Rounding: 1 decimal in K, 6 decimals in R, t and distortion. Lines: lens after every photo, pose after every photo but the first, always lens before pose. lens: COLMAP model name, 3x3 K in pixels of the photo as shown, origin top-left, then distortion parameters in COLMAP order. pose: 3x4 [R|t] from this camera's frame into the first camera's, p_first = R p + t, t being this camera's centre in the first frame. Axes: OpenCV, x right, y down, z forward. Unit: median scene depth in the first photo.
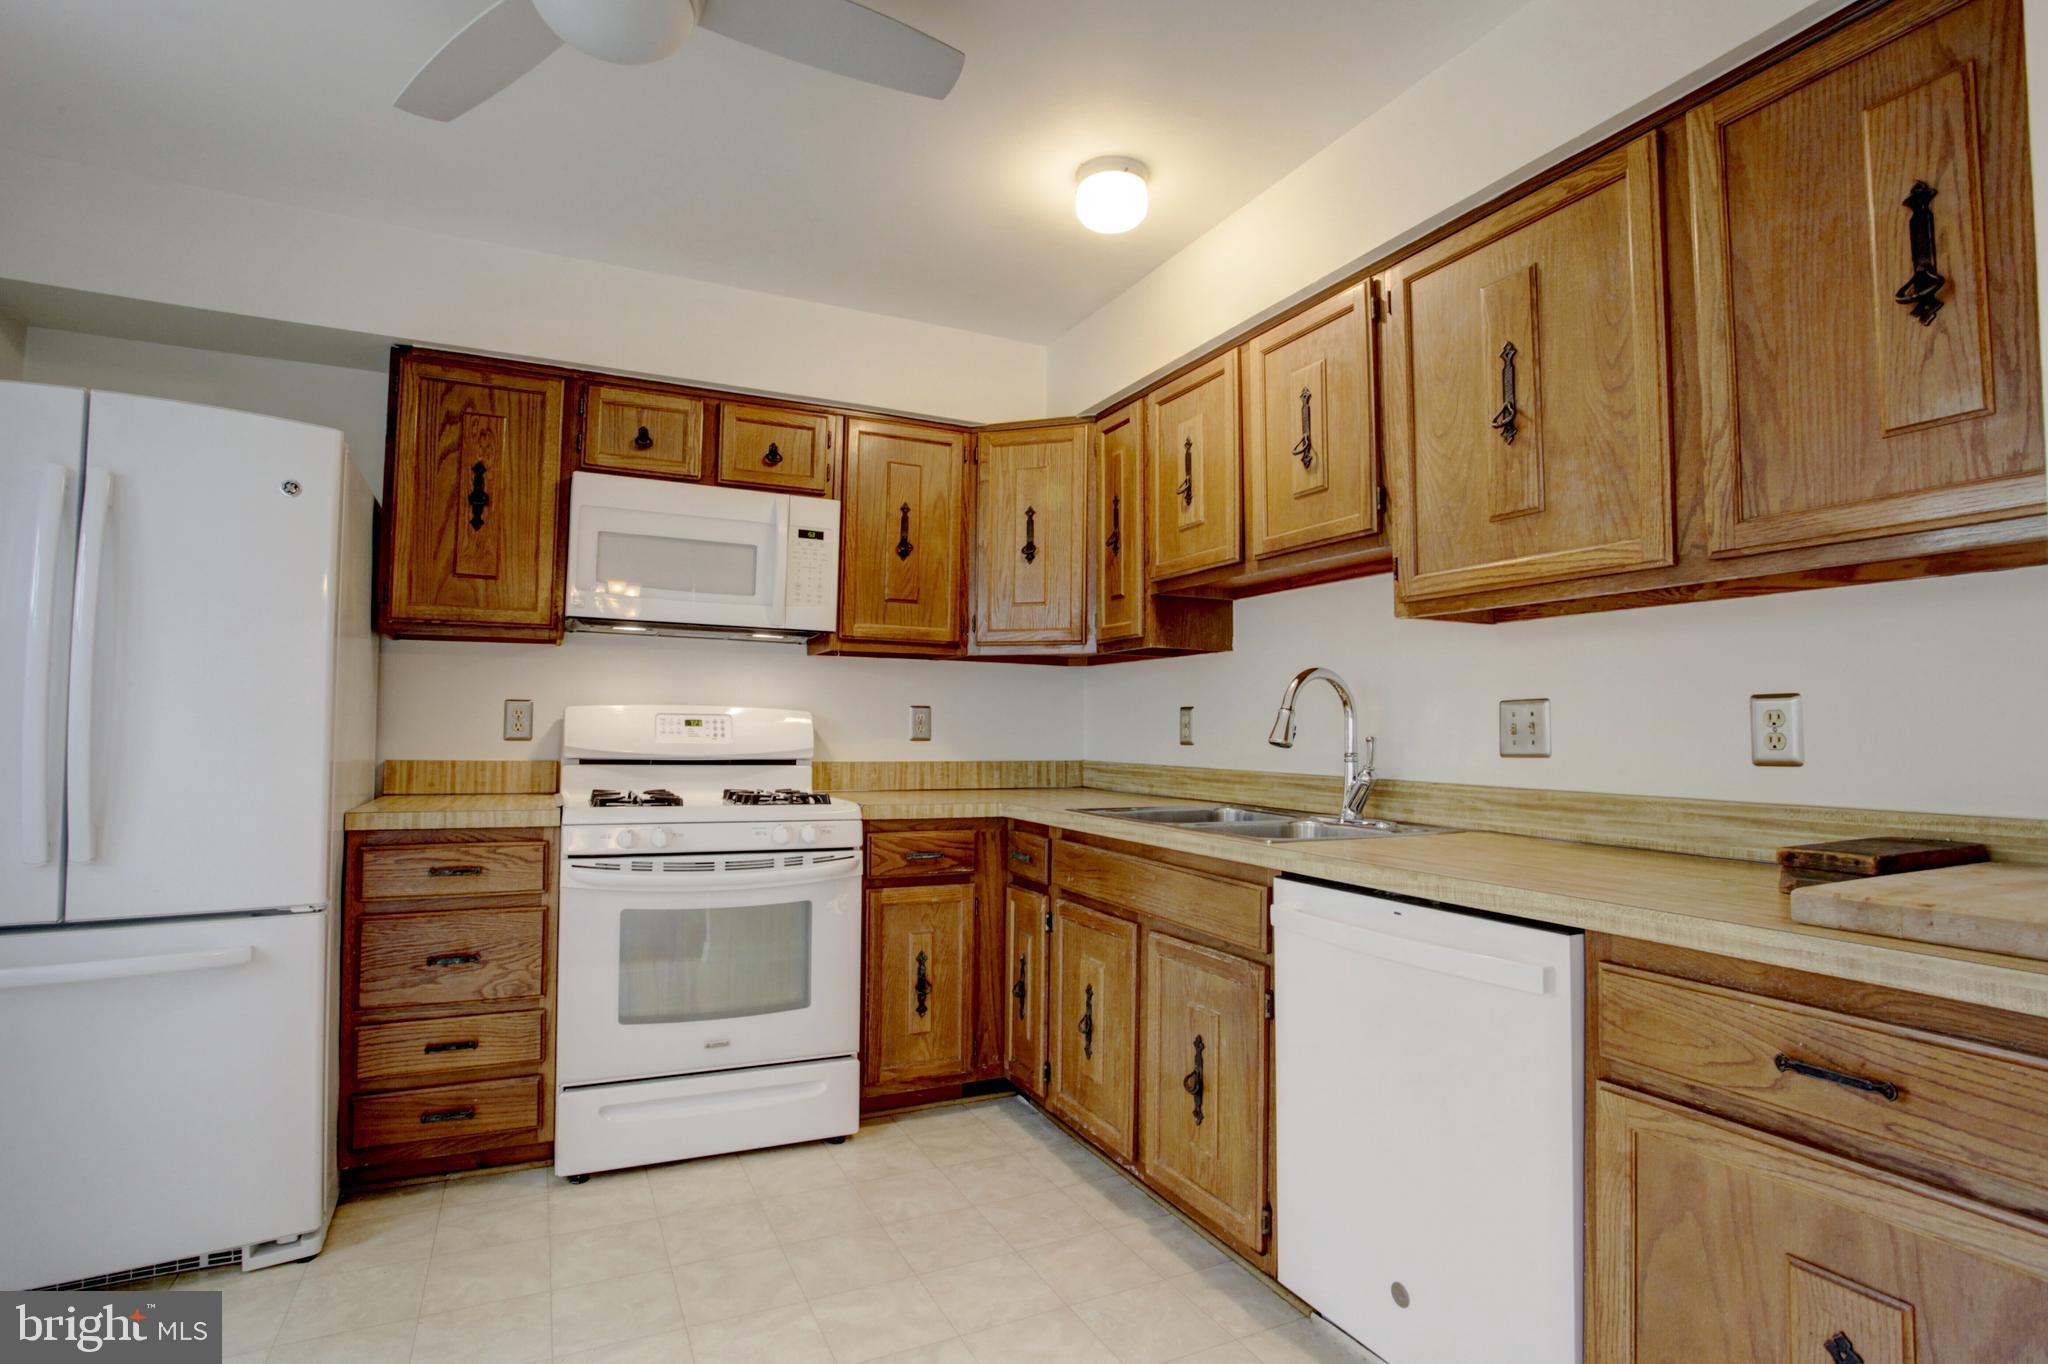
lens RADIAL K [[997.0, 0, 1014.2], [0, 997.0, 678.2], [0, 0, 1]] dist [-0.035021, 0.008322]
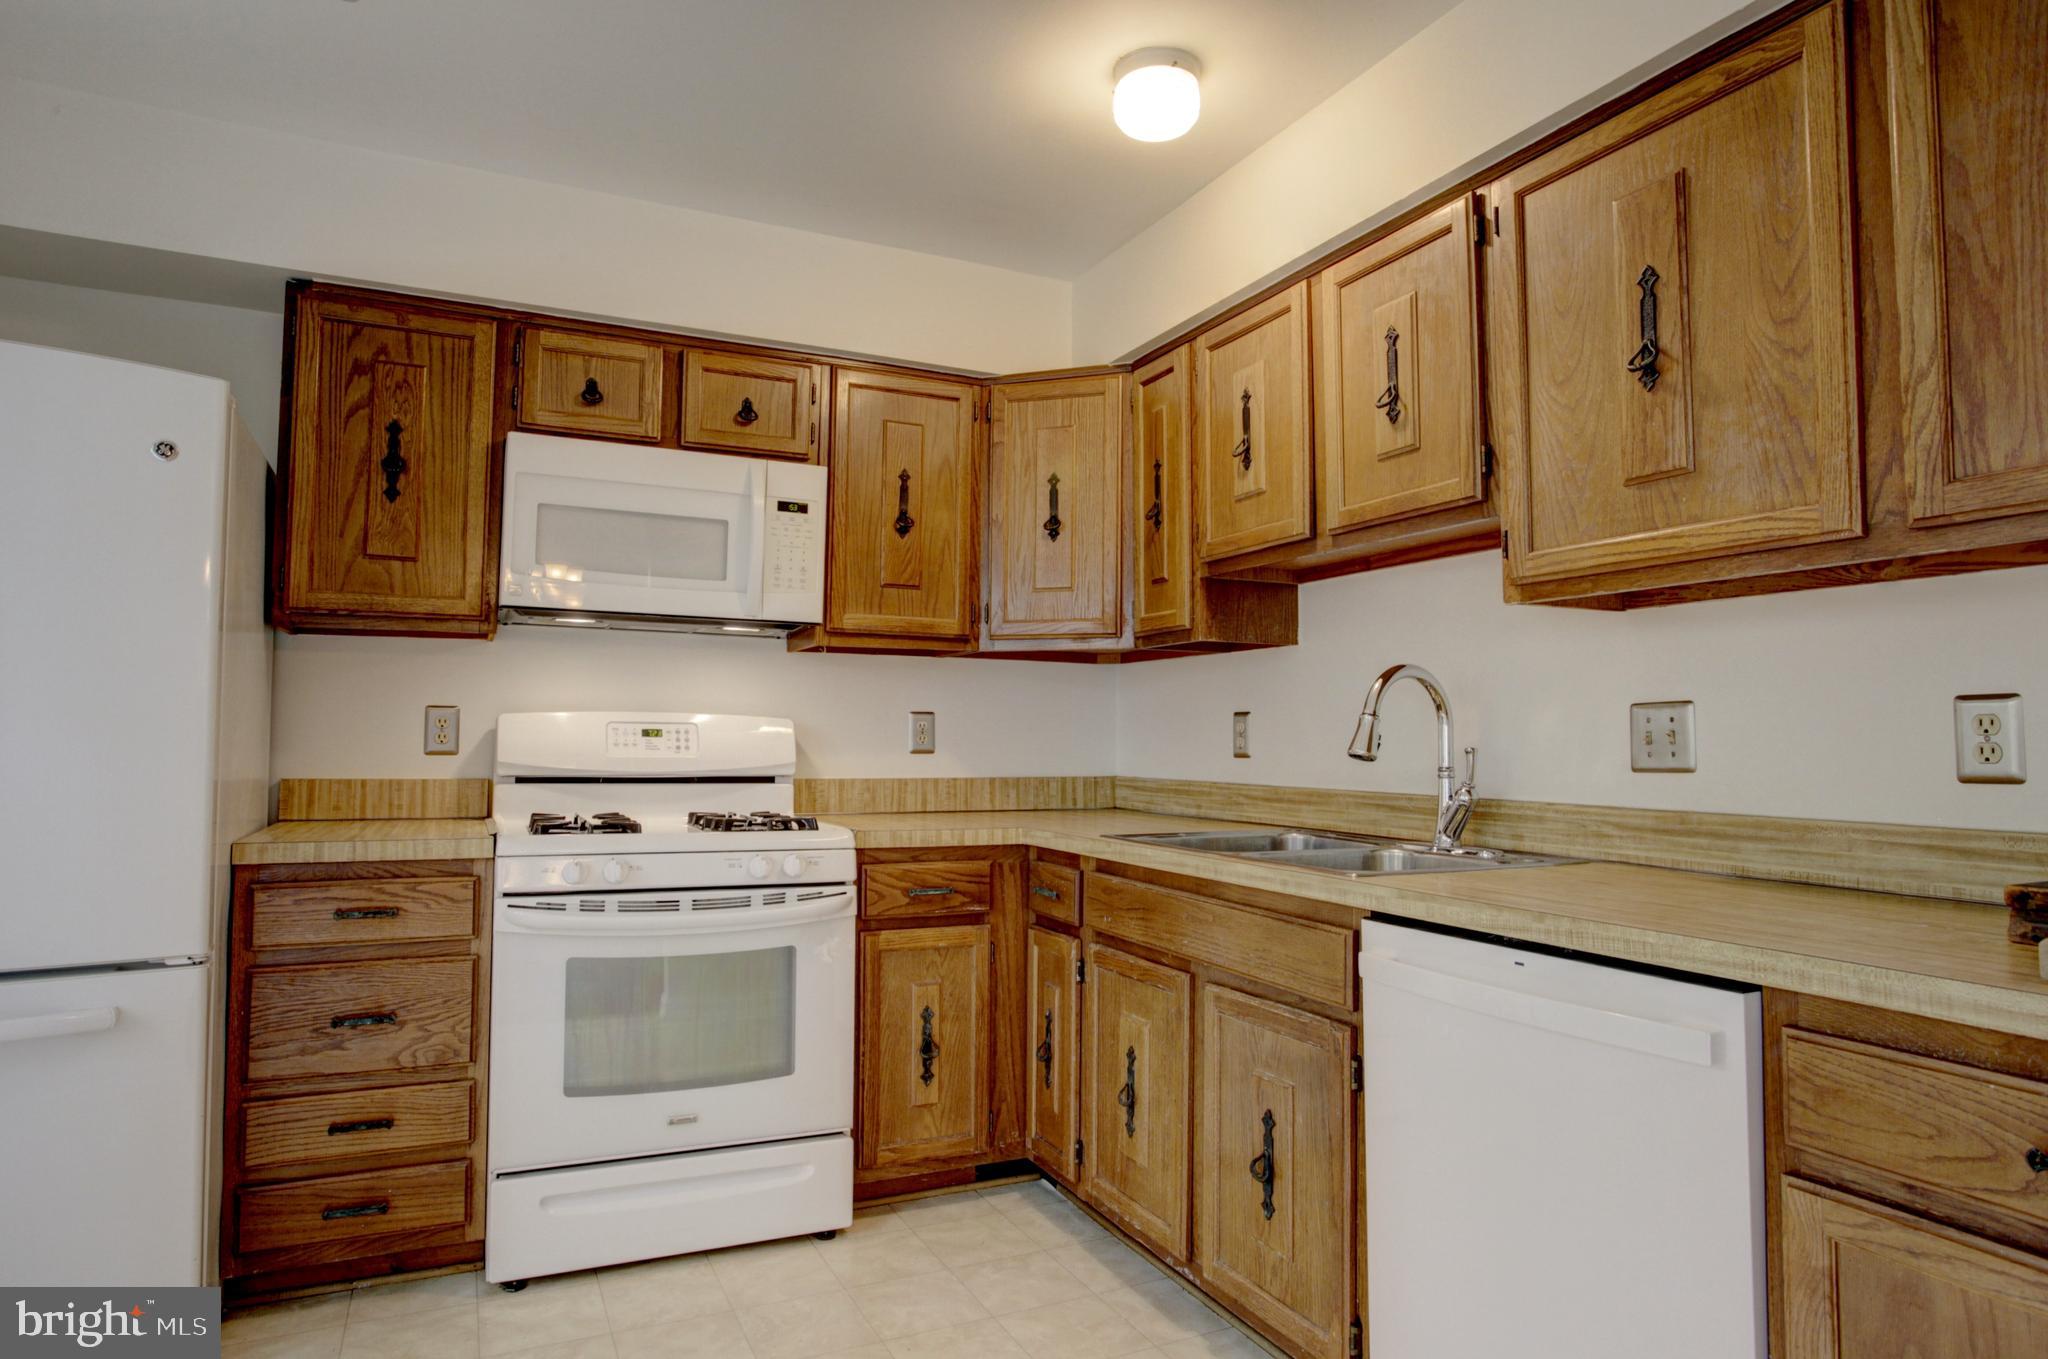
lens RADIAL K [[1172.1, 0, 1014.6], [0, 1172.1, 675.0], [0, 0, 1]] dist [-0.021343, 0.014290]
pose [[0.999980, -0.003062, -0.005470, -0.016729], [0.003044, 0.999990, -0.003221, 0.000498], [0.005479, 0.003204, 0.999980, 0.022996]]
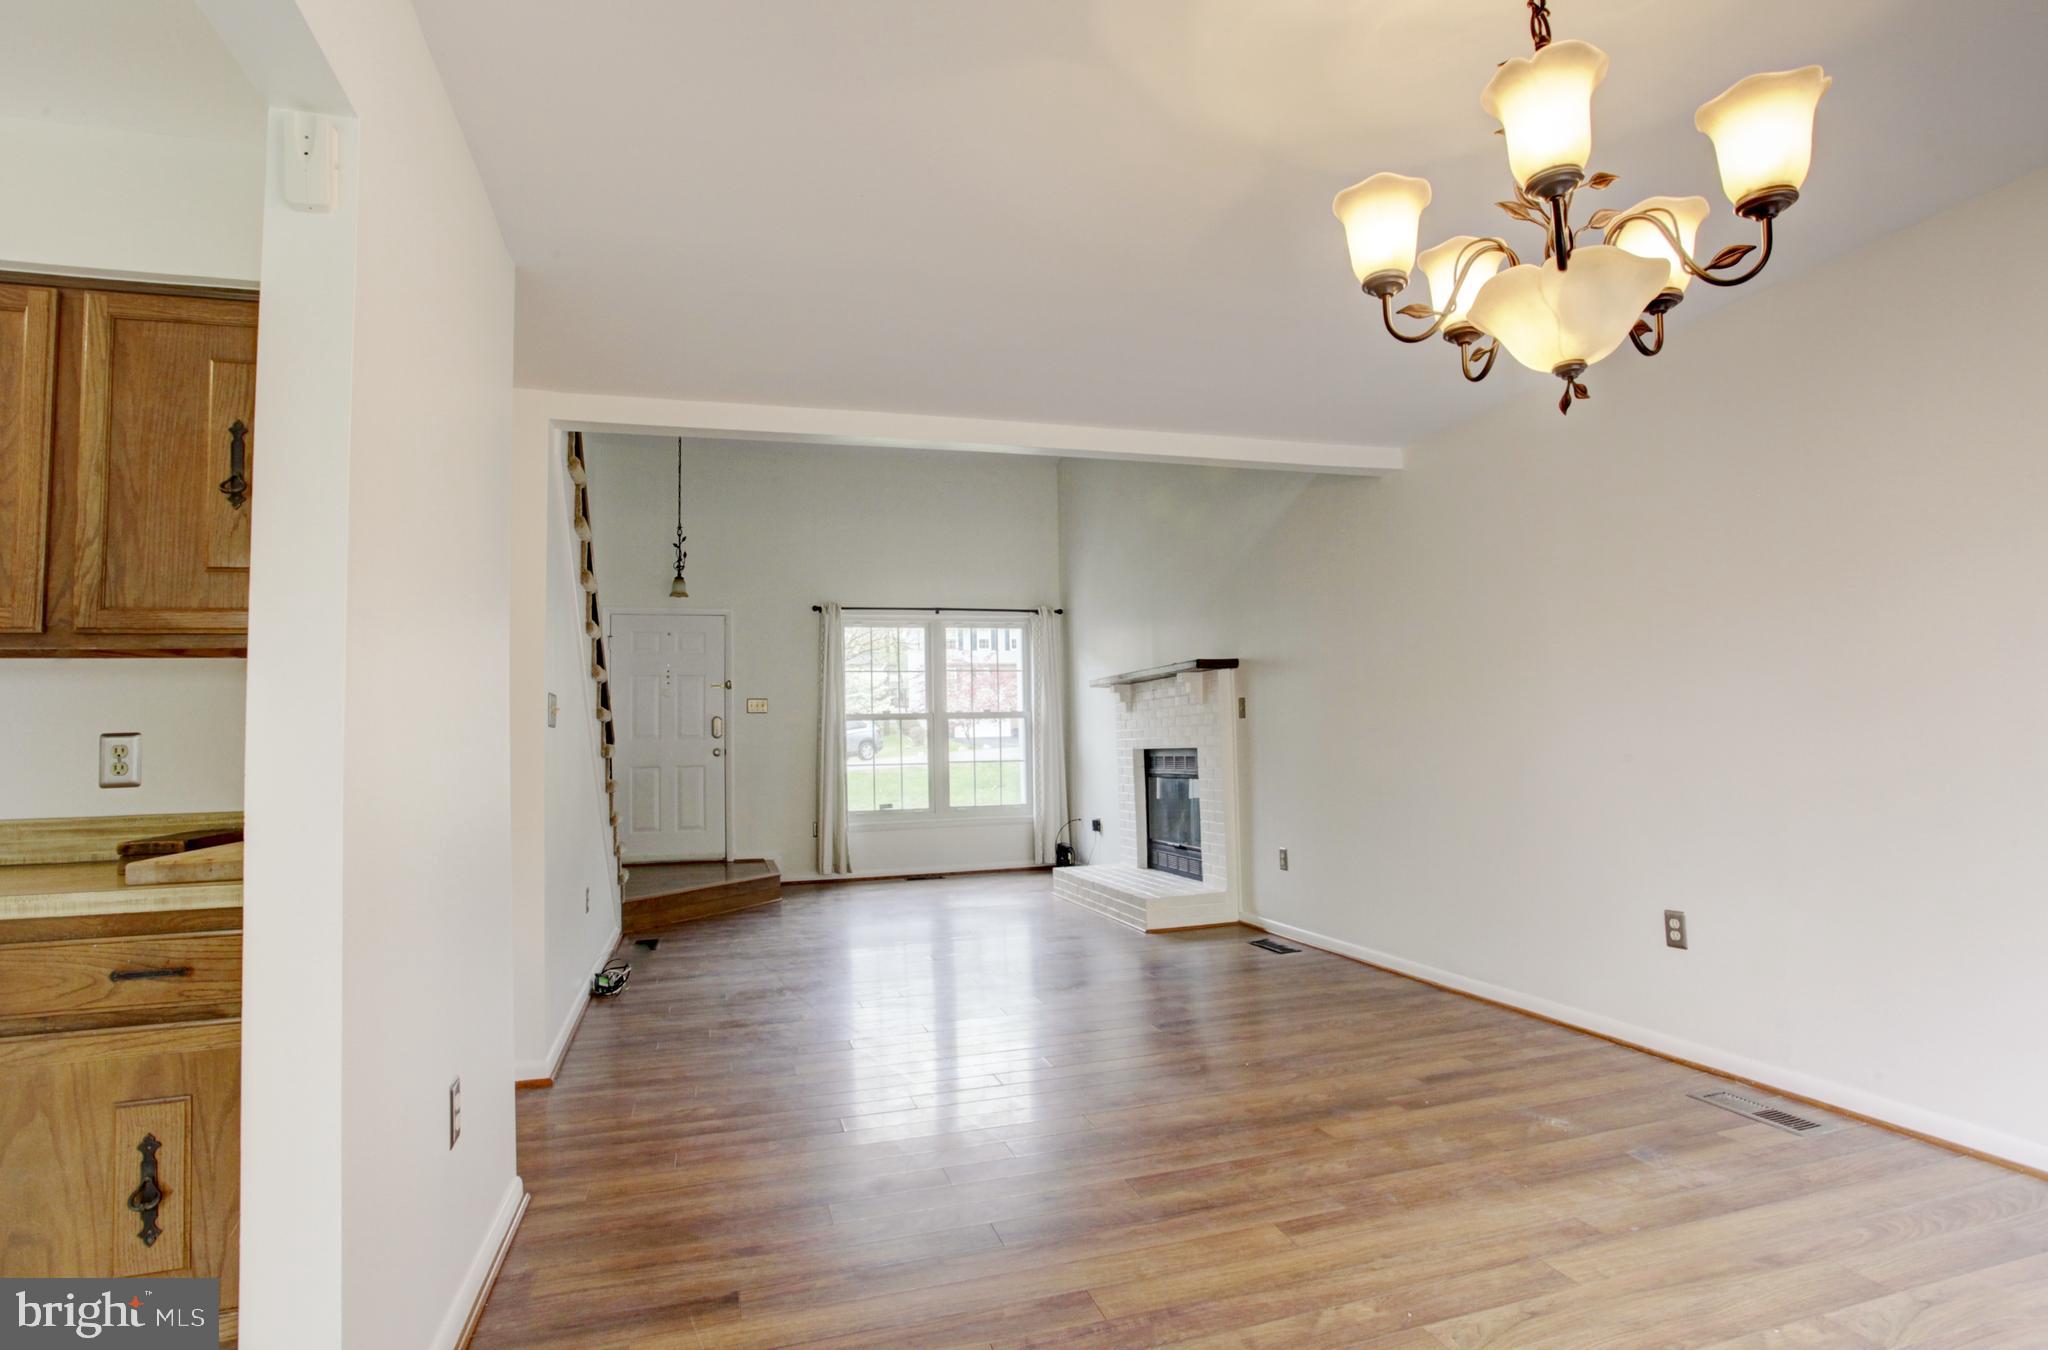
lens RADIAL K [[997.0, 0, 1021.5], [0, 997.0, 673.0], [0, 0, 1]] dist [-0.035021, 0.008322]
pose [[0.162080, 0.054156, 0.985290, -0.239945], [-0.018615, 0.998483, -0.051819, -0.014228], [-0.986602, -0.009942, 0.162843, -0.305473]]
